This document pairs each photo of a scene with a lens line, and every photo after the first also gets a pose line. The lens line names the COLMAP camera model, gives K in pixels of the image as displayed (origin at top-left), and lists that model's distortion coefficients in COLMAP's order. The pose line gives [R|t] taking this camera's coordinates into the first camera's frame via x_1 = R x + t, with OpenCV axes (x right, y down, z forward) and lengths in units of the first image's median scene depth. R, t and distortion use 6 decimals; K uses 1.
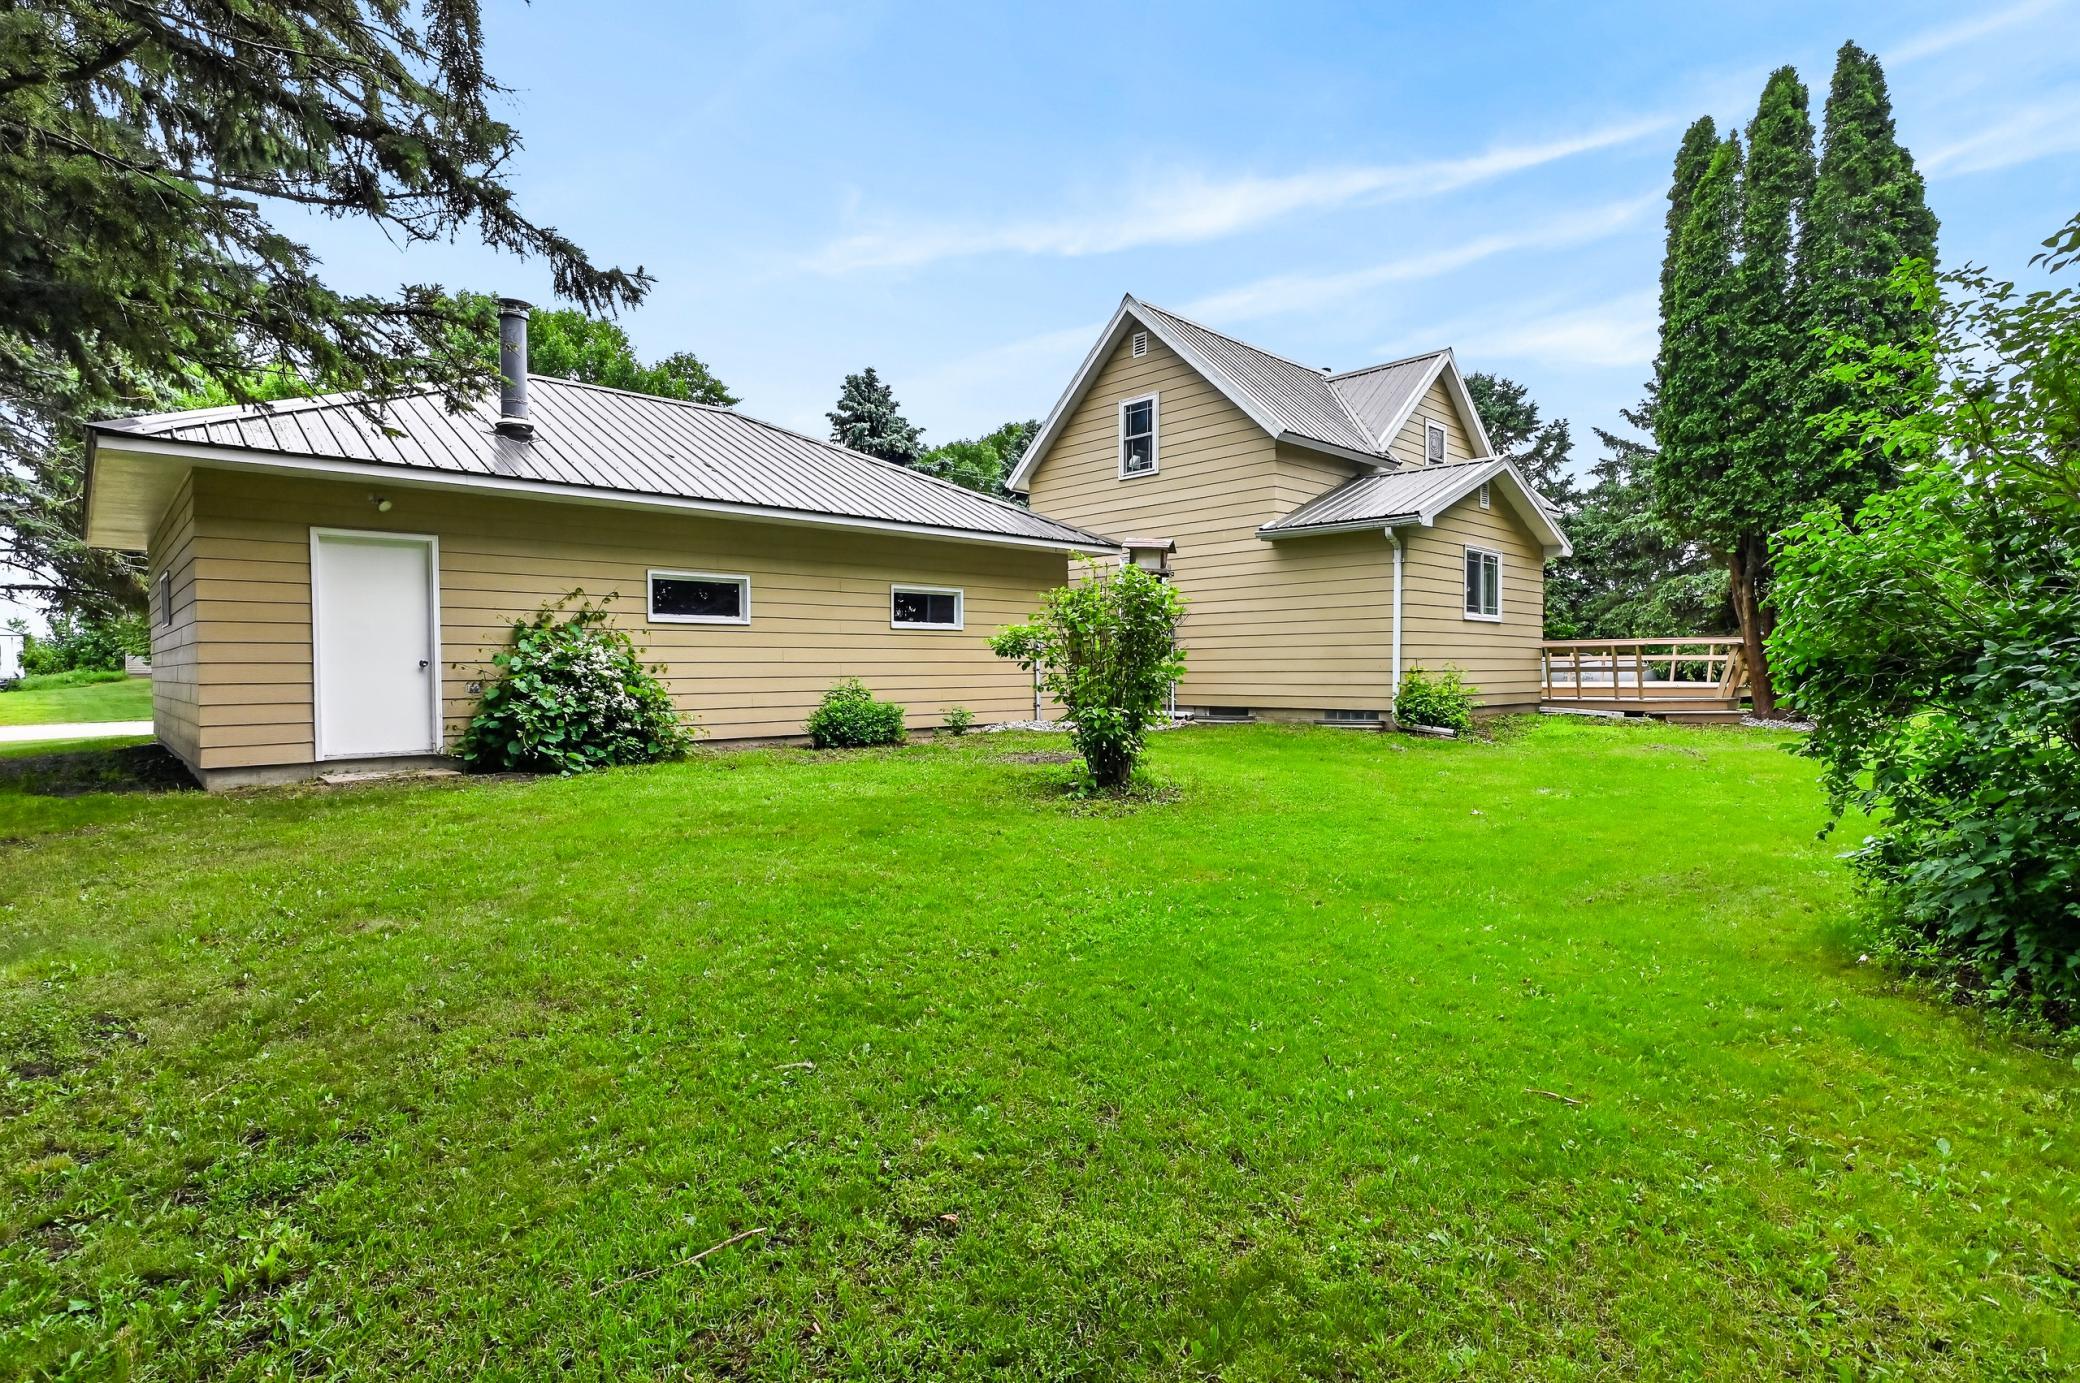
lens RADIAL K [[1015.5, 0, 1043.3], [0, 1015.5, 701.2], [0, 0, 1]] dist [-0.004301, -0.000653]
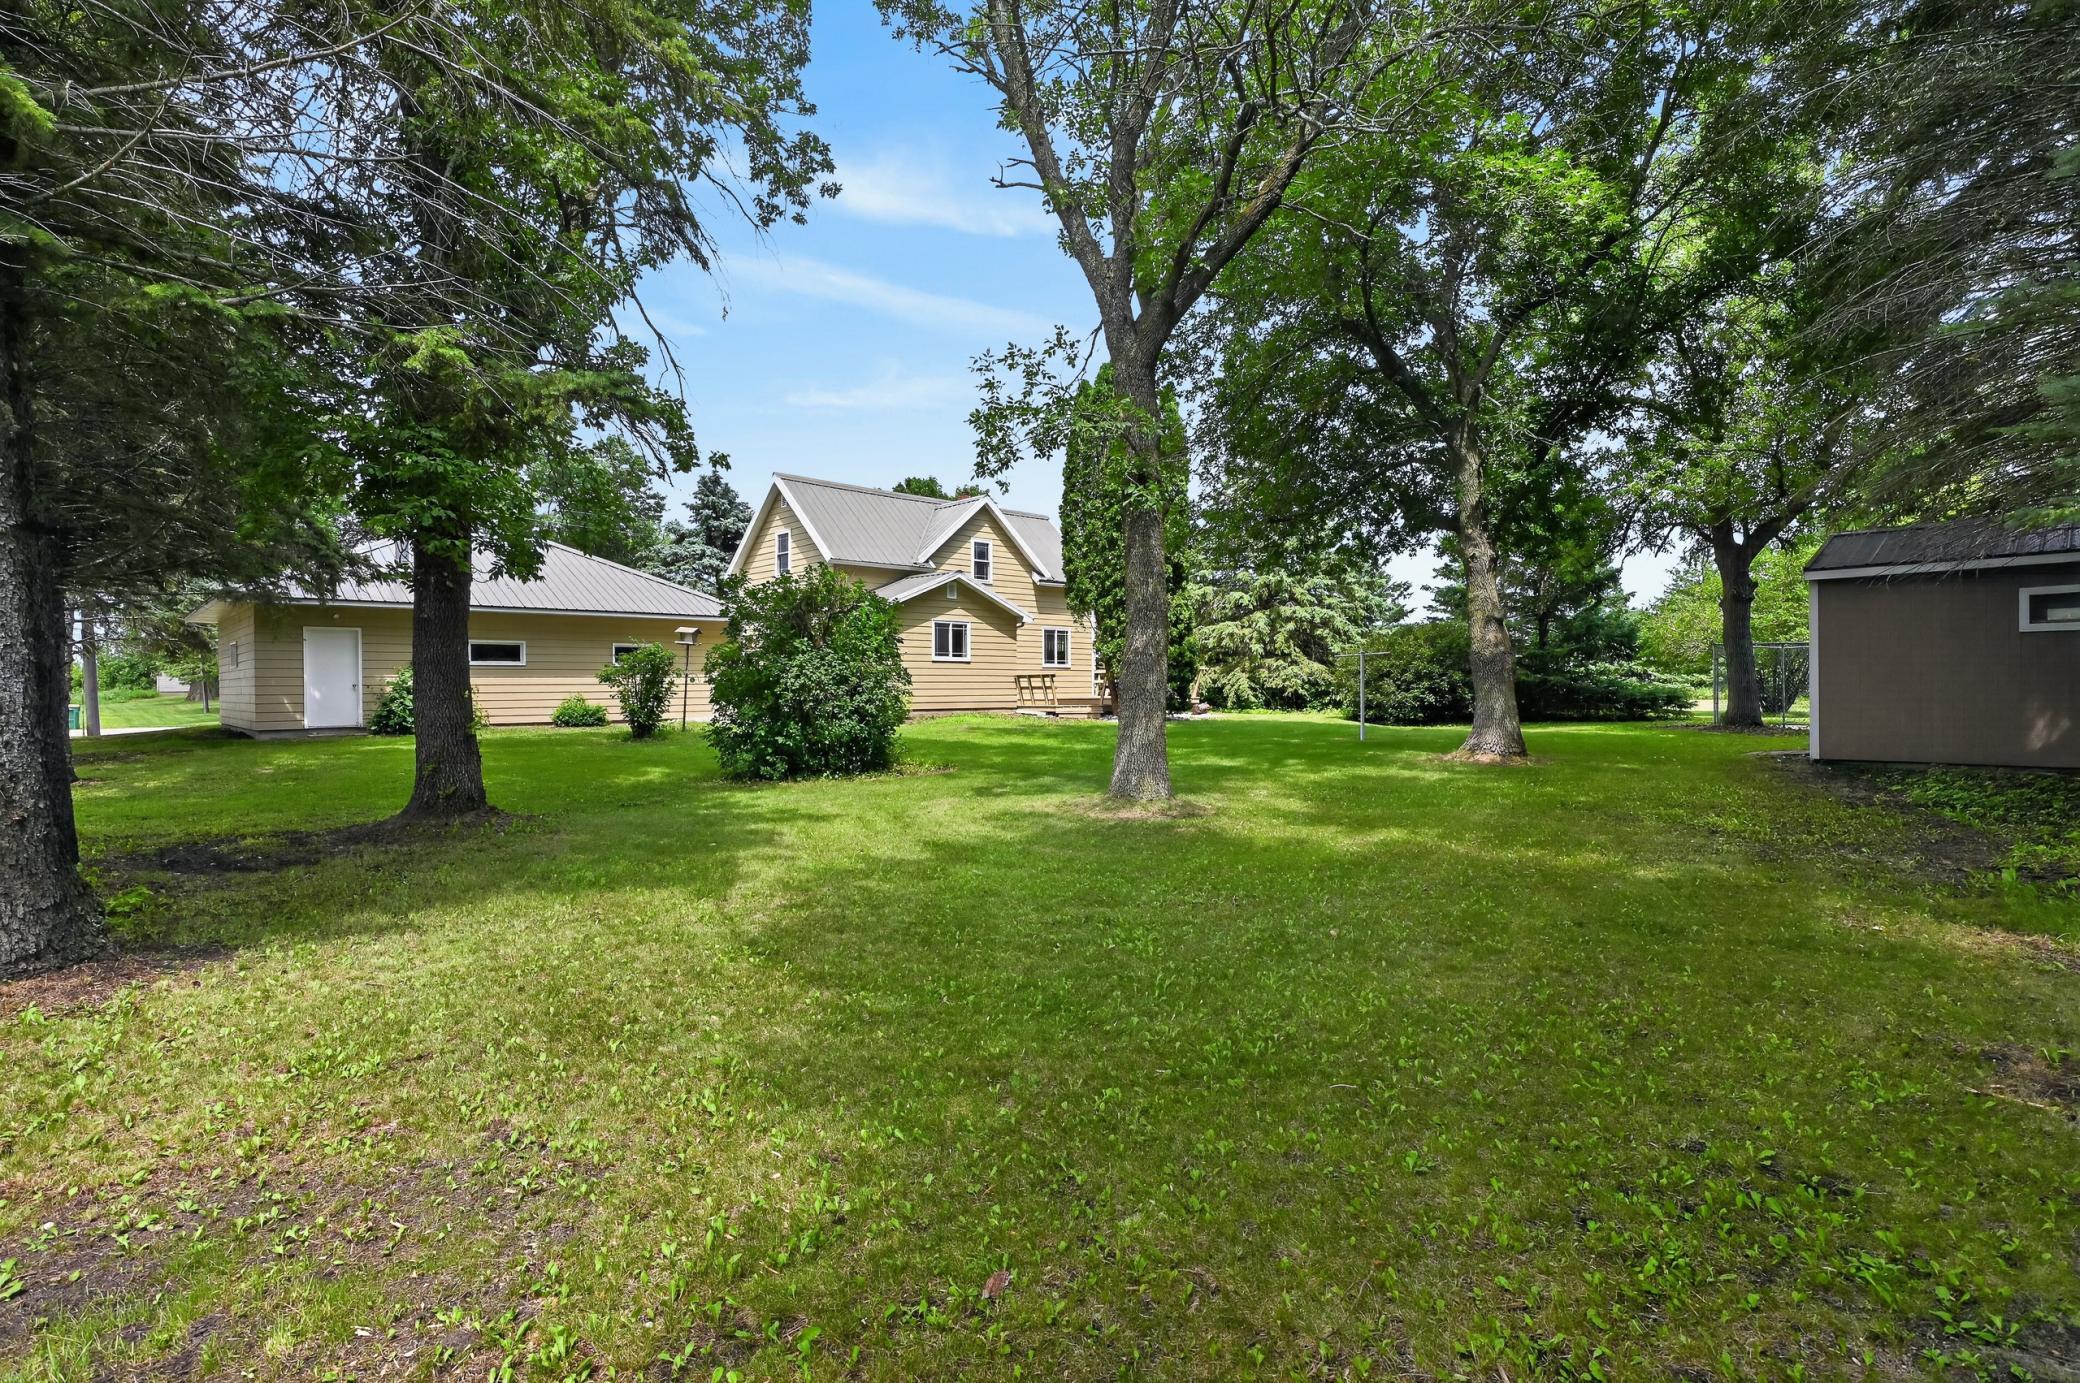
lens RADIAL K [[1015.5, 0, 1043.3], [0, 1015.5, 701.2], [0, 0, 1]] dist [-0.004301, -0.000653]
pose [[0.999998, 0.000051, -0.002231, 0.726335], [-0.000092, 0.999832, -0.018307, 0.029469], [0.002230, 0.018307, 0.999830, -0.977306]]
